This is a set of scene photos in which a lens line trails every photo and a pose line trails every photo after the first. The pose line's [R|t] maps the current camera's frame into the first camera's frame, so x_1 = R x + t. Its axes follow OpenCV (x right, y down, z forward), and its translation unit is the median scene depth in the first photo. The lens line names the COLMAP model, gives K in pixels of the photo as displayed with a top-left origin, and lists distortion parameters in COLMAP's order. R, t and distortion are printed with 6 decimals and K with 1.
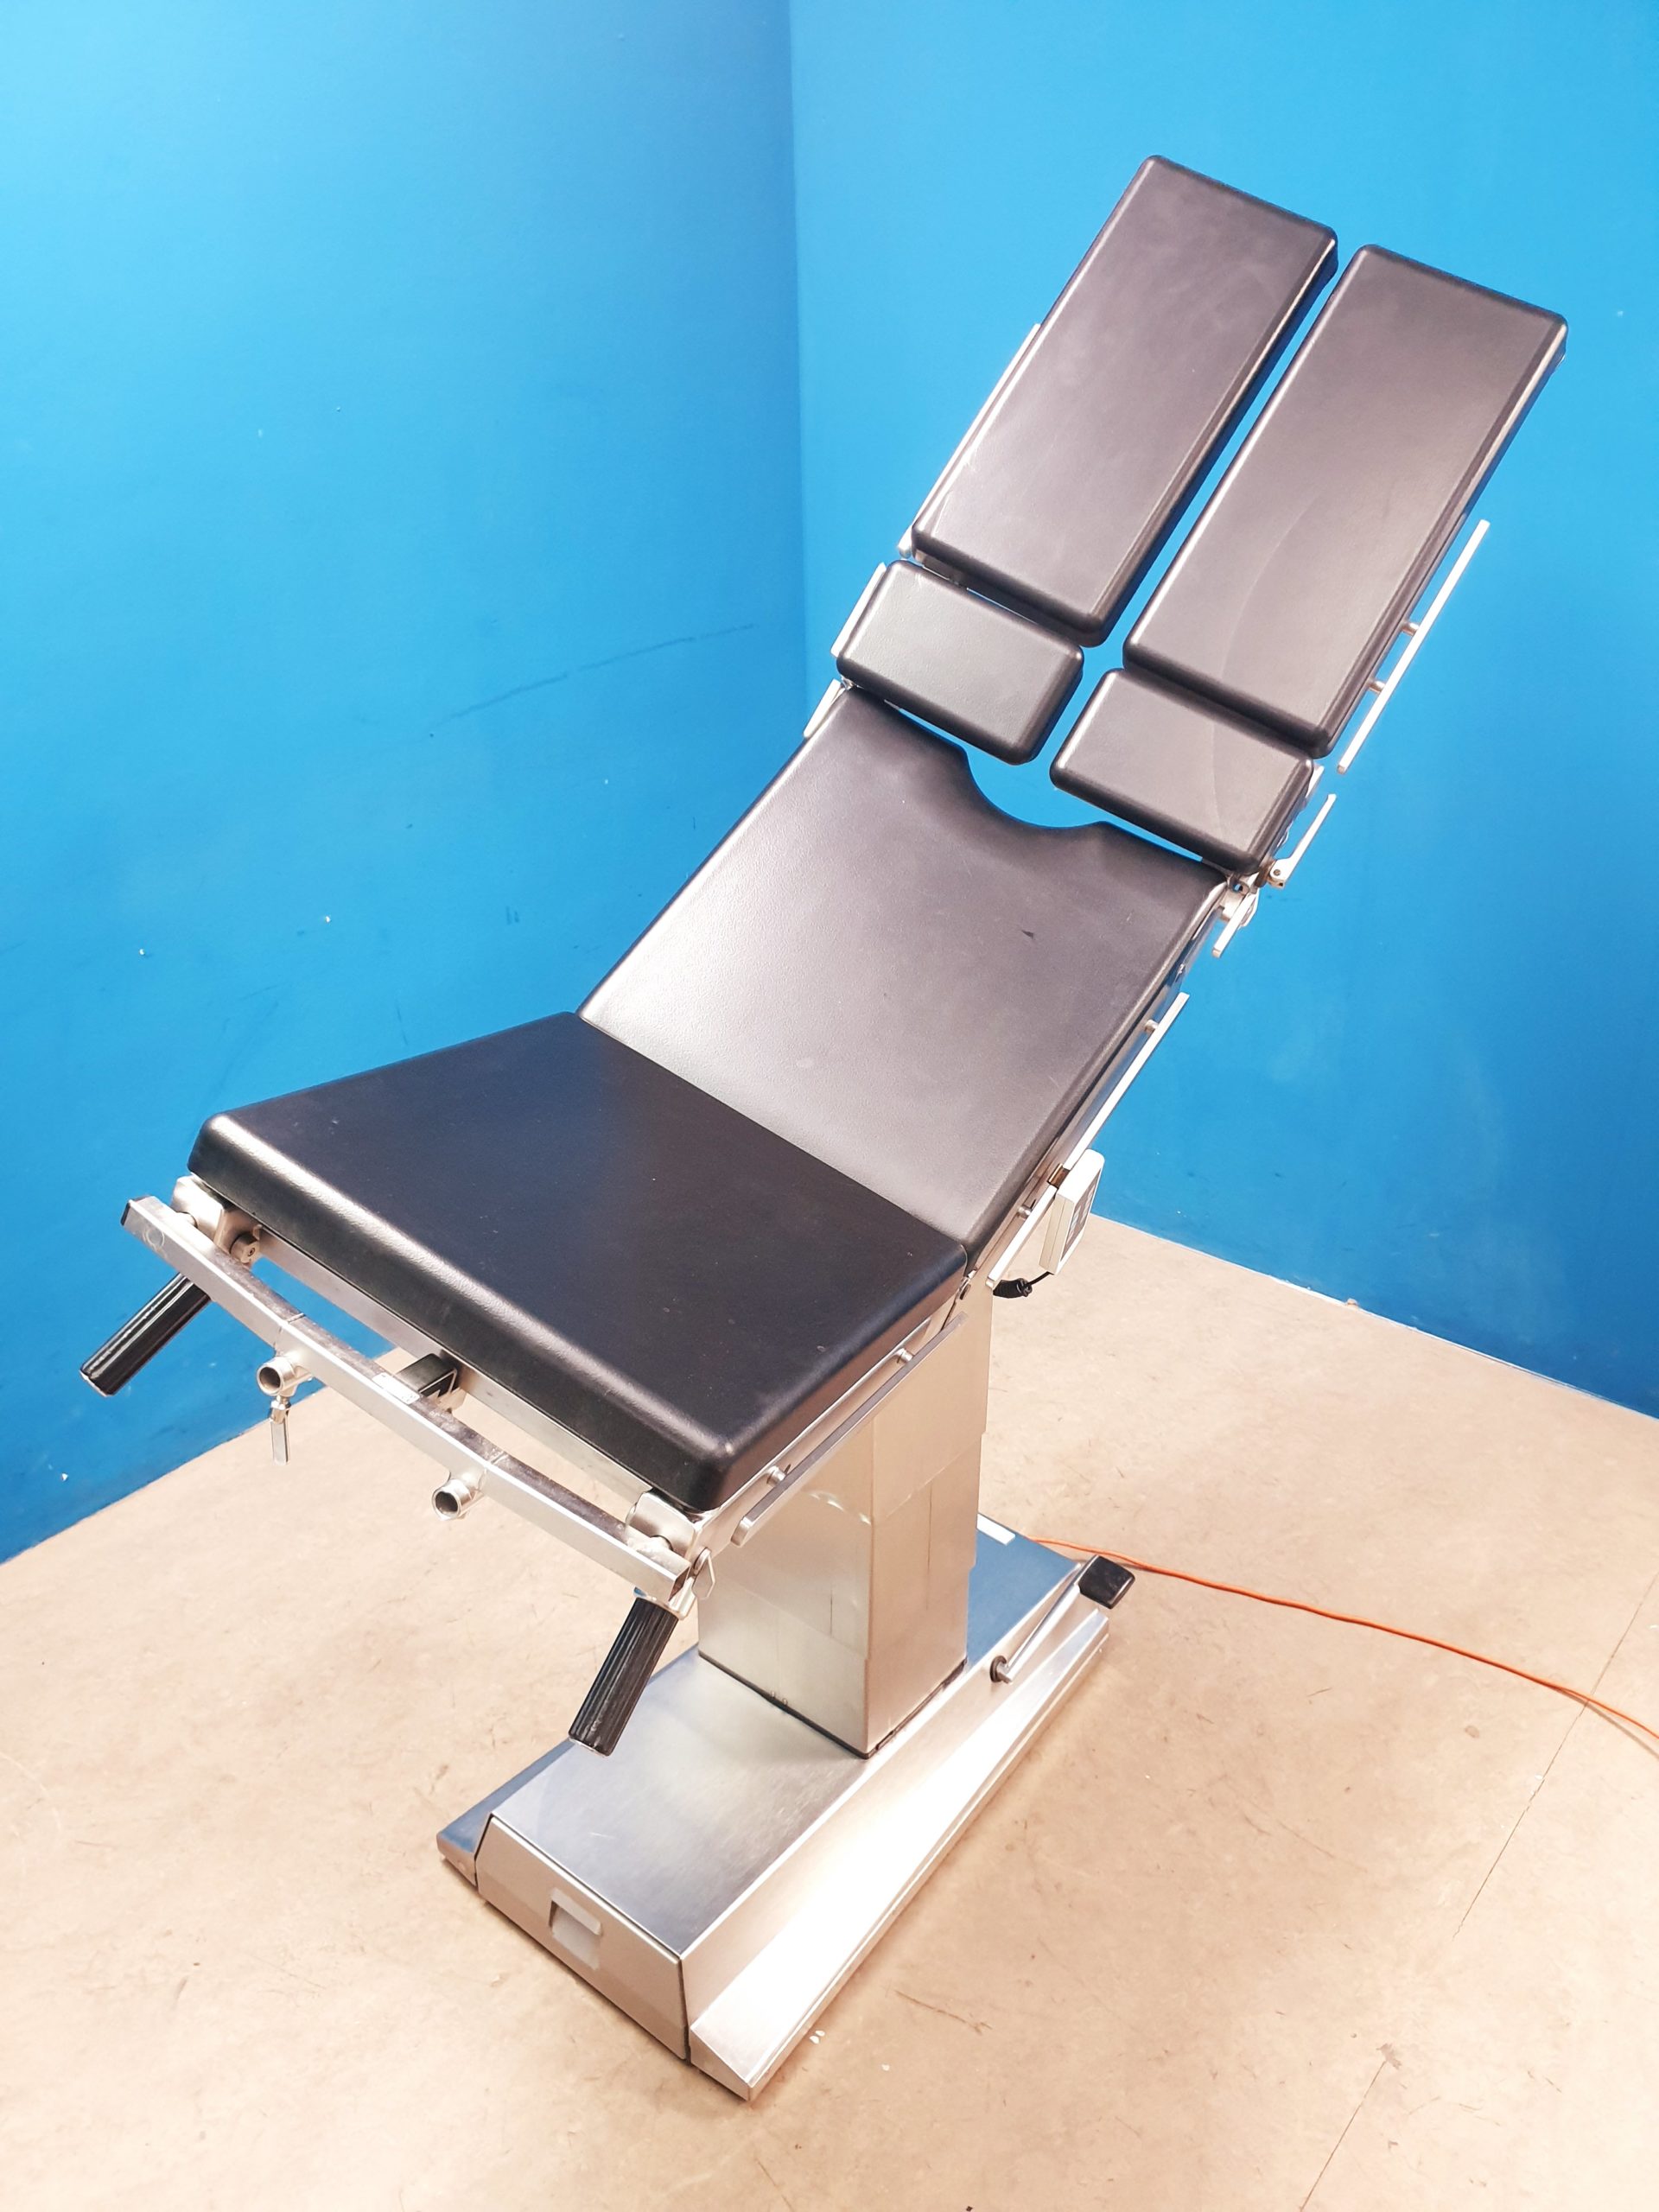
lens RADIAL K [[1747.6, 0, 848.7], [0, 1747.6, 1138.9], [0, 0, 1]] dist [-0.008244, 0.056697]
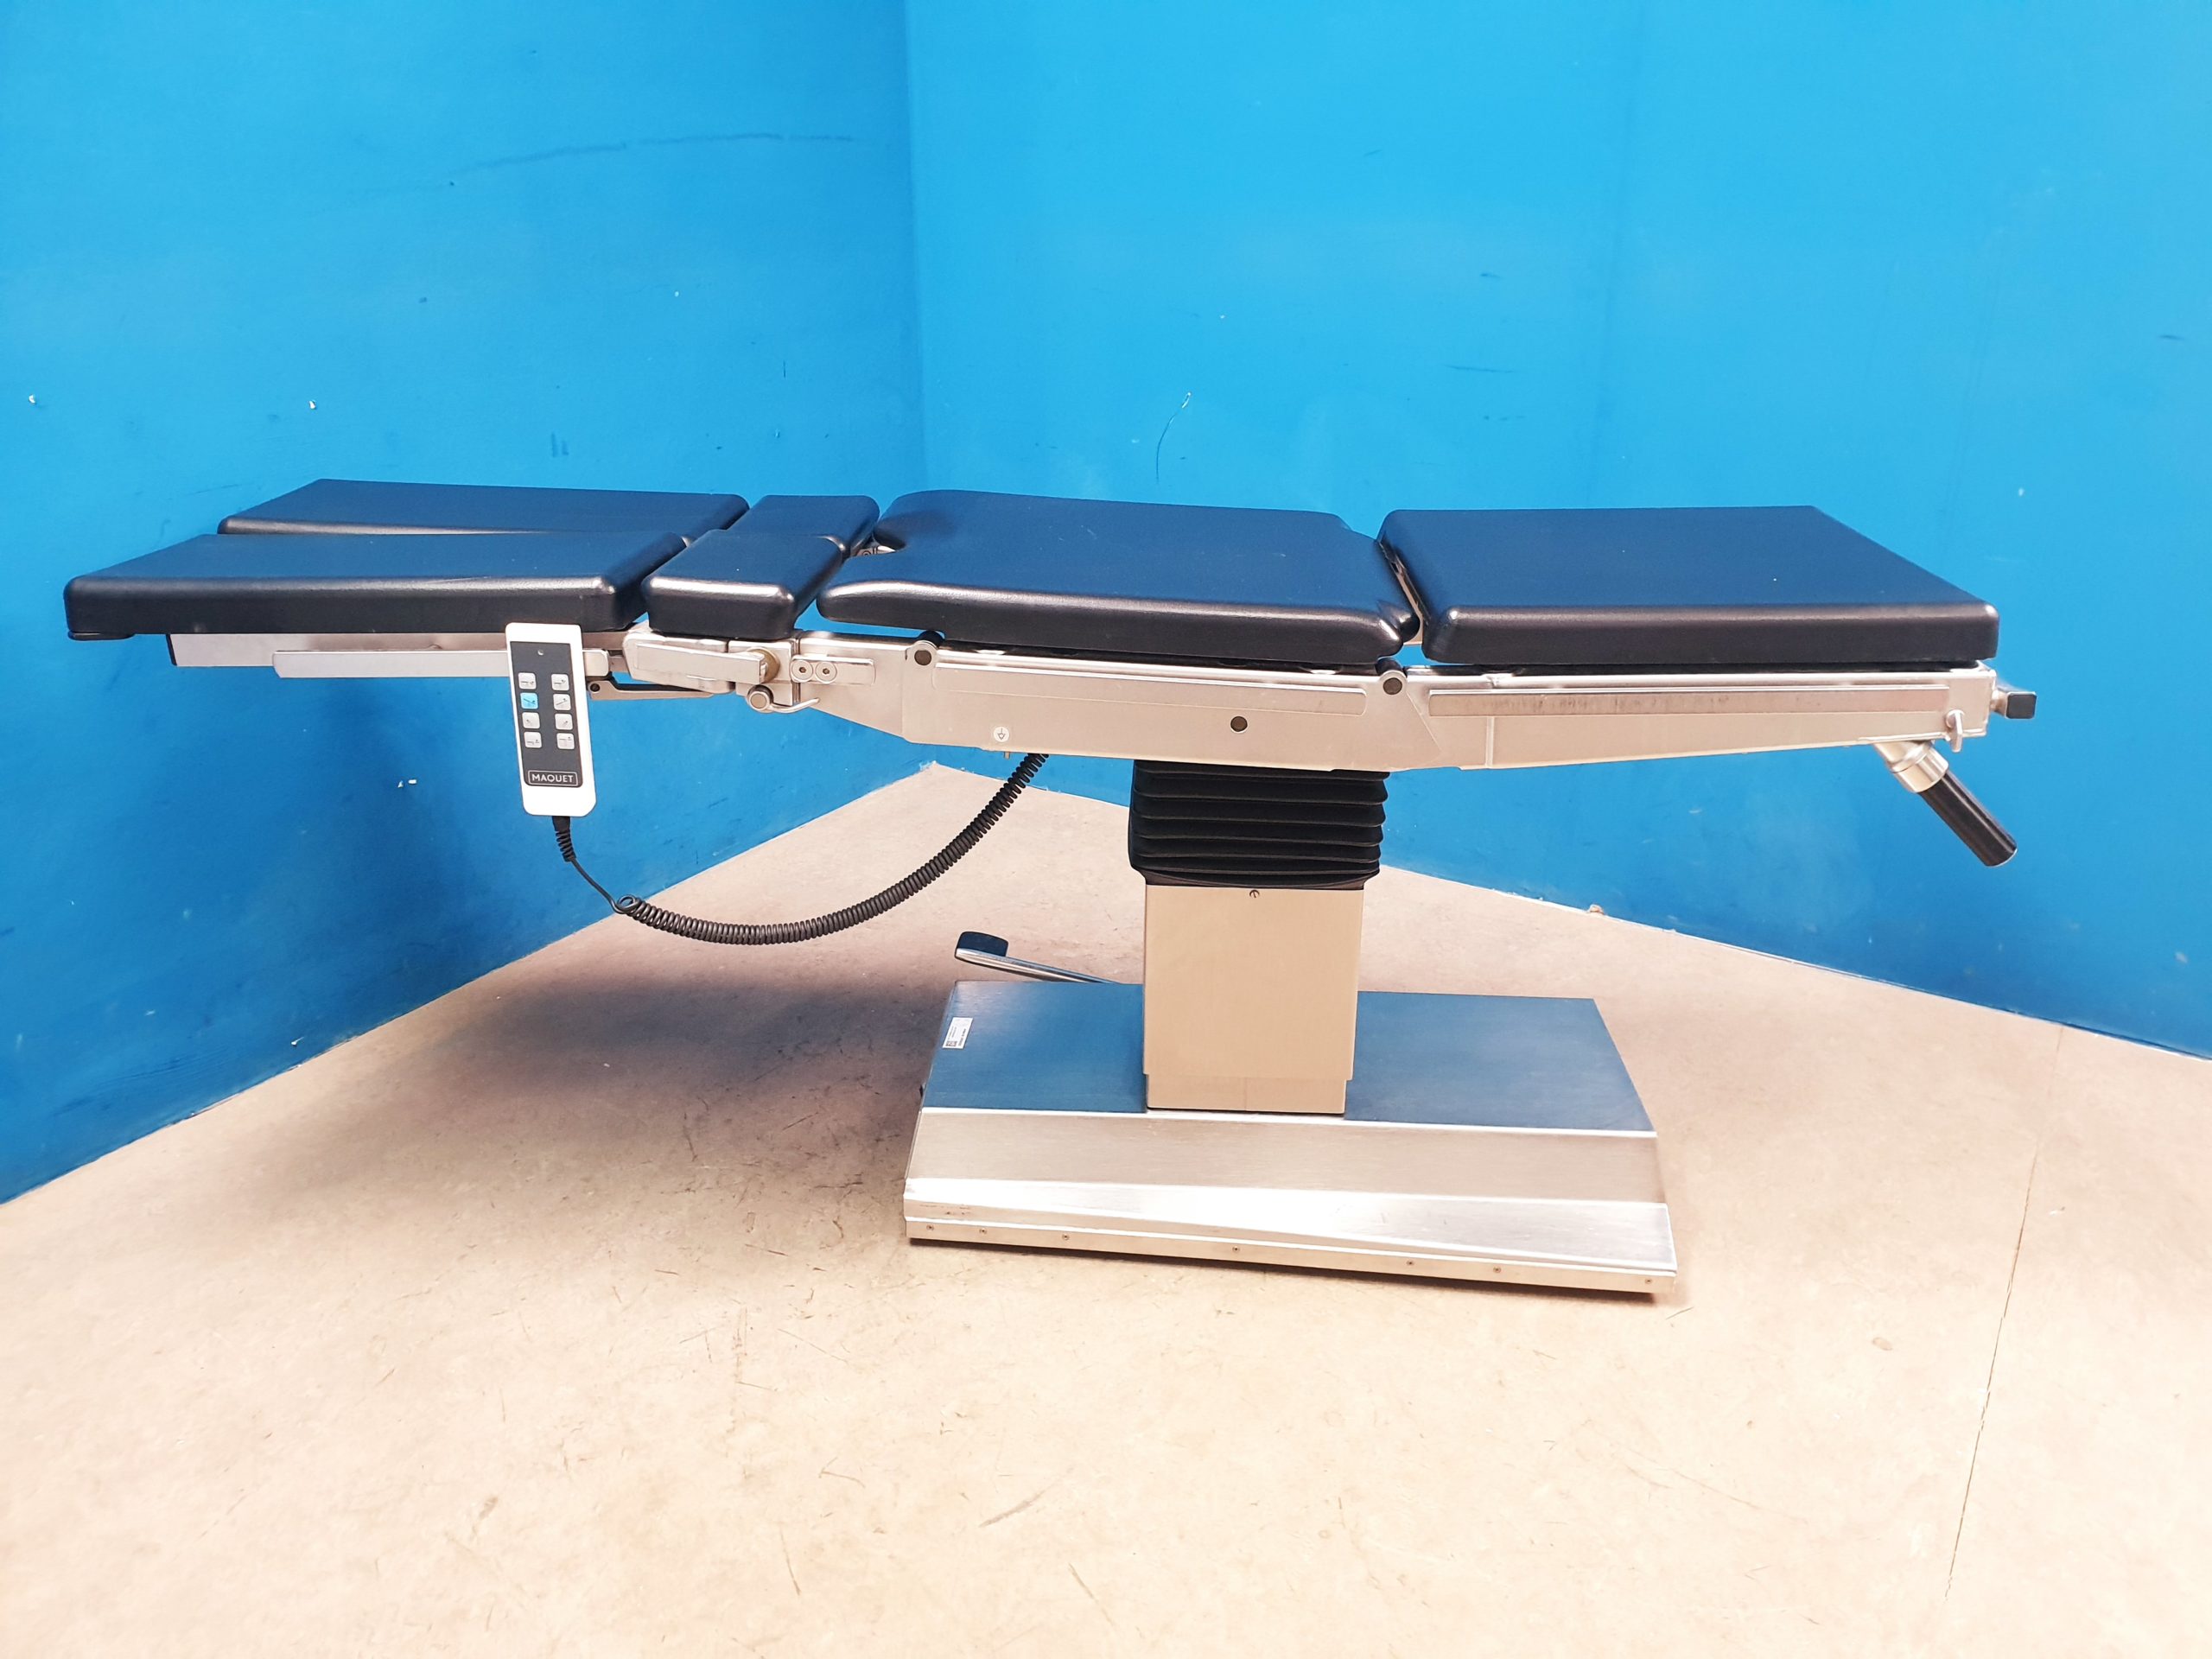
lens RADIAL K [[1747.6, 0, 1124.8], [0, 1747.6, 827.1], [0, 0, 1]] dist [-0.008244, 0.056697]
pose [[0.990687, -0.036691, 0.131120, -0.061132], [0.049418, 0.994234, -0.095169, 0.160347], [-0.126872, 0.100762, 0.986788, 0.246748]]
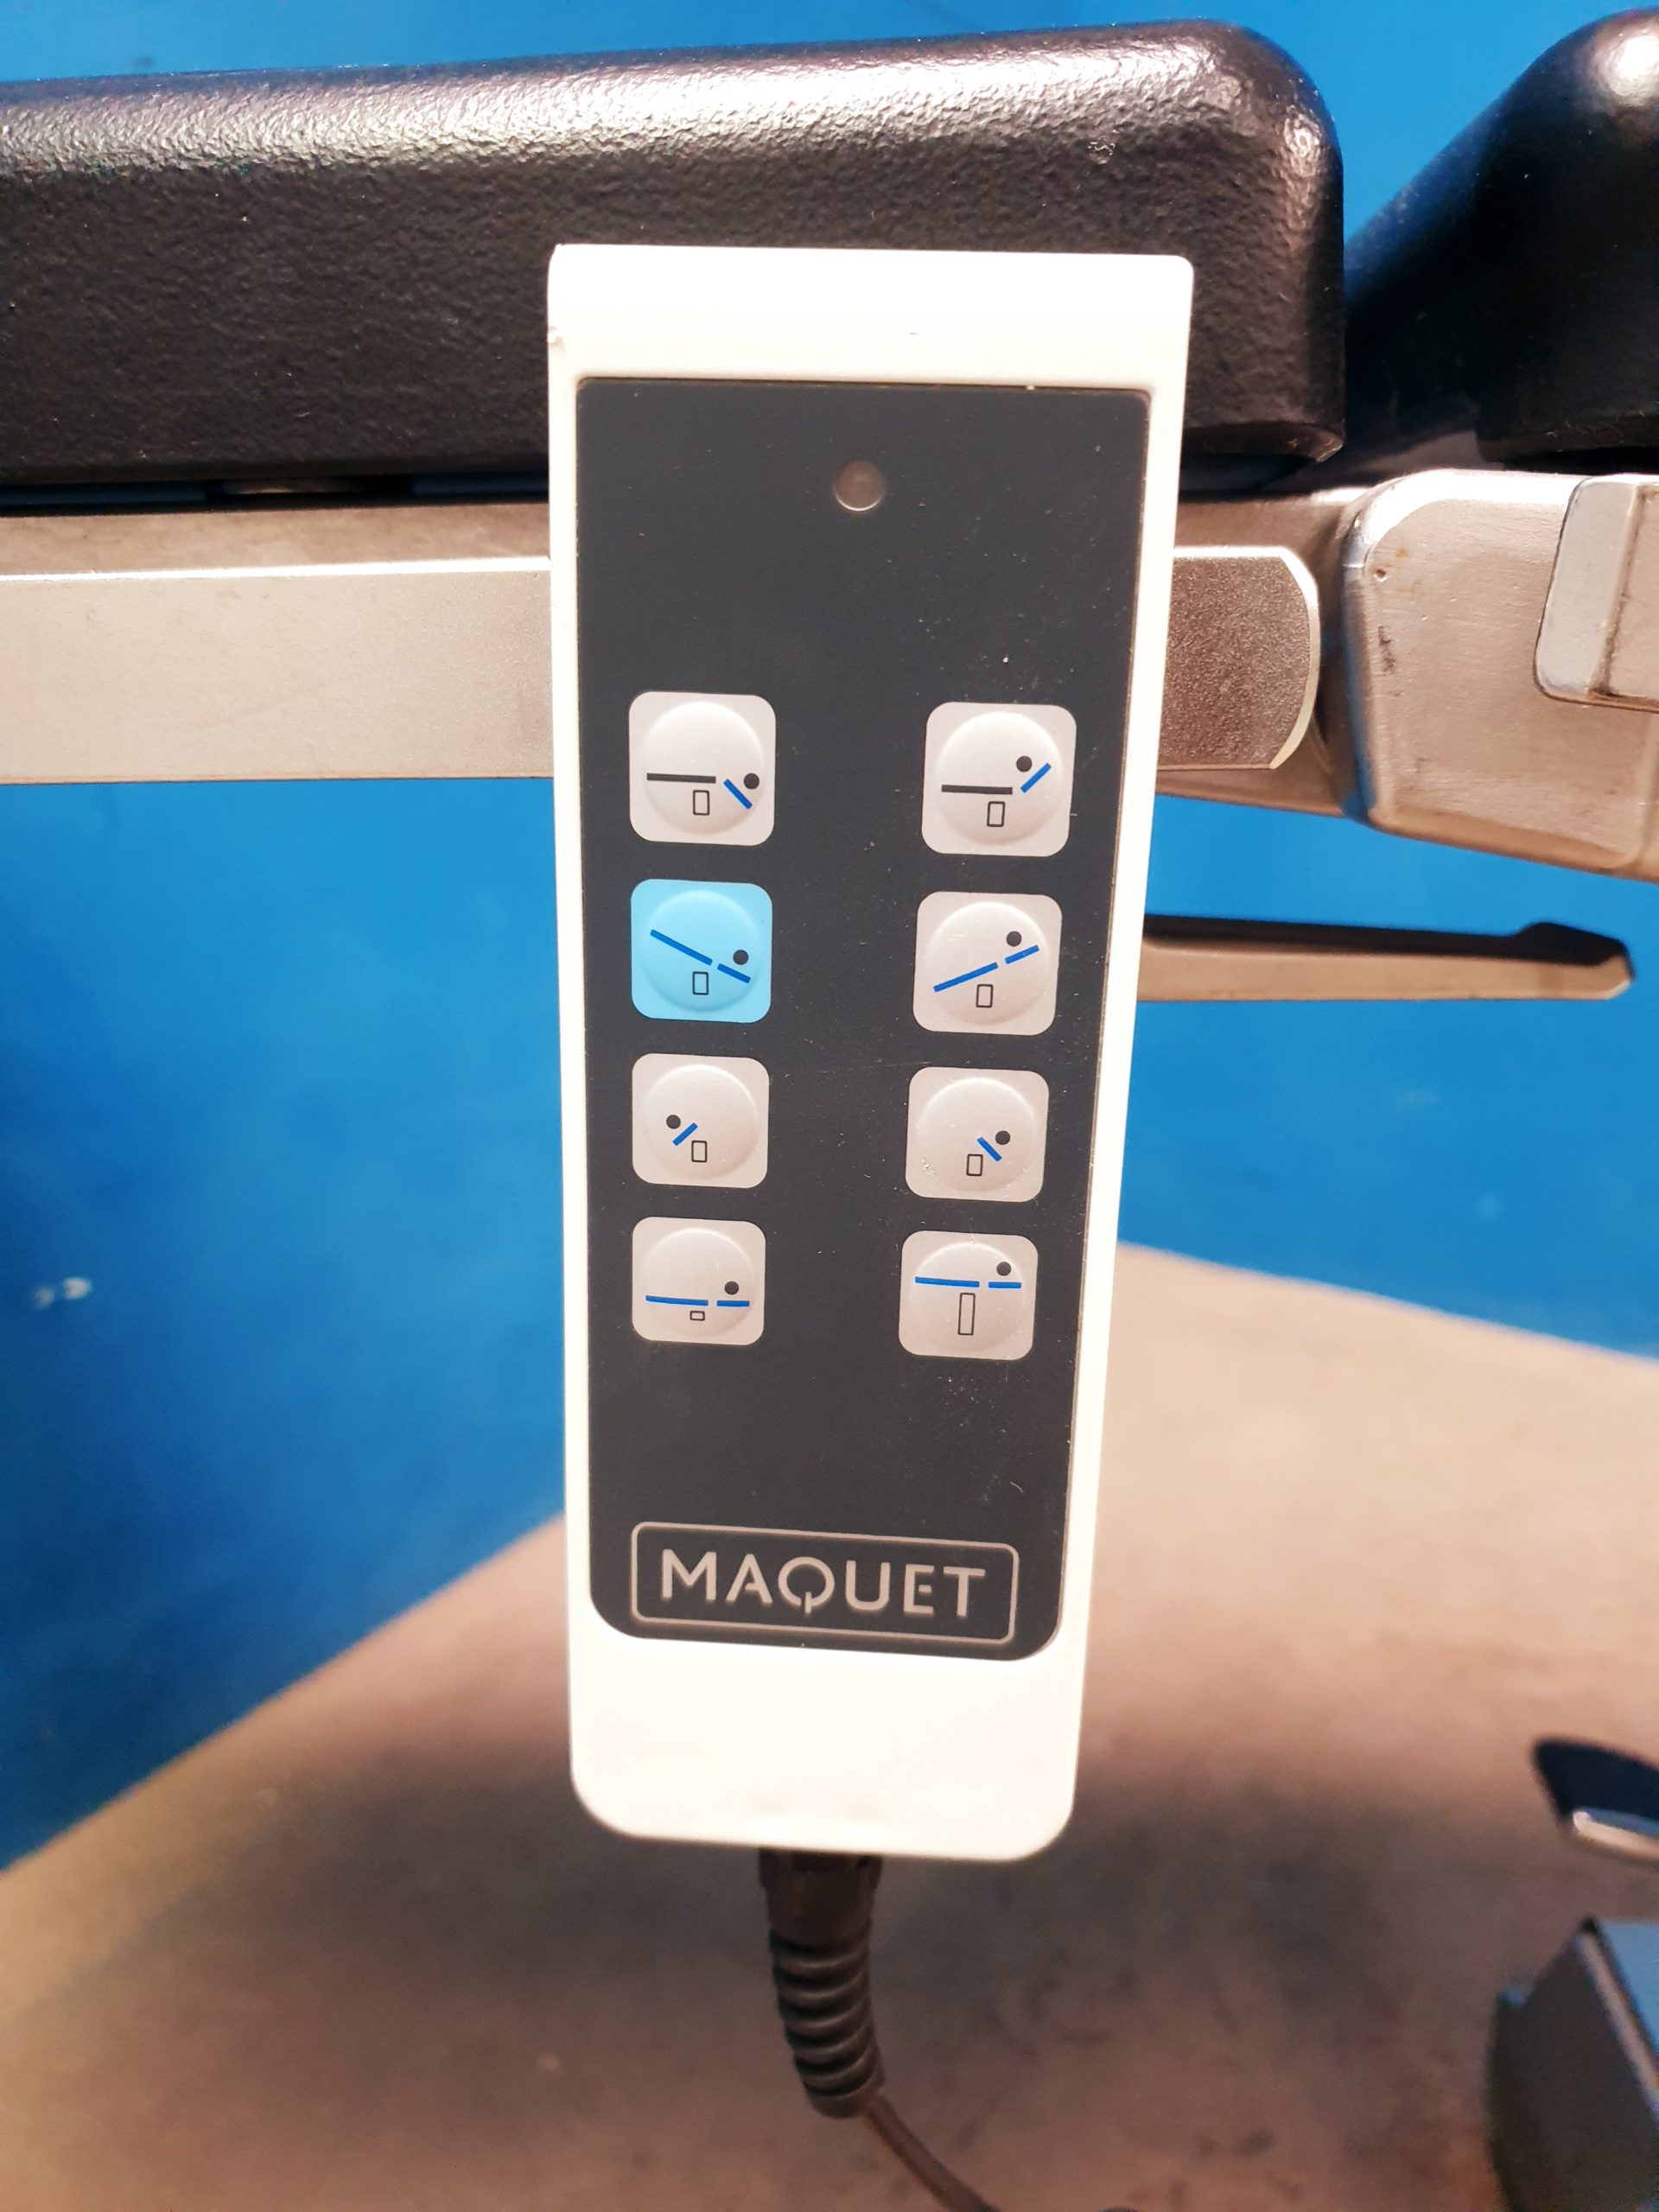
lens RADIAL K [[1747.6, 0, 848.7], [0, 1747.6, 1138.9], [0, 0, 1]] dist [-0.008244, 0.056697]
pose [[0.993327, -0.012372, 0.114662, -0.190893], [0.031398, 0.985685, -0.165648, 0.065301], [-0.110971, 0.168143, 0.979496, 0.815751]]
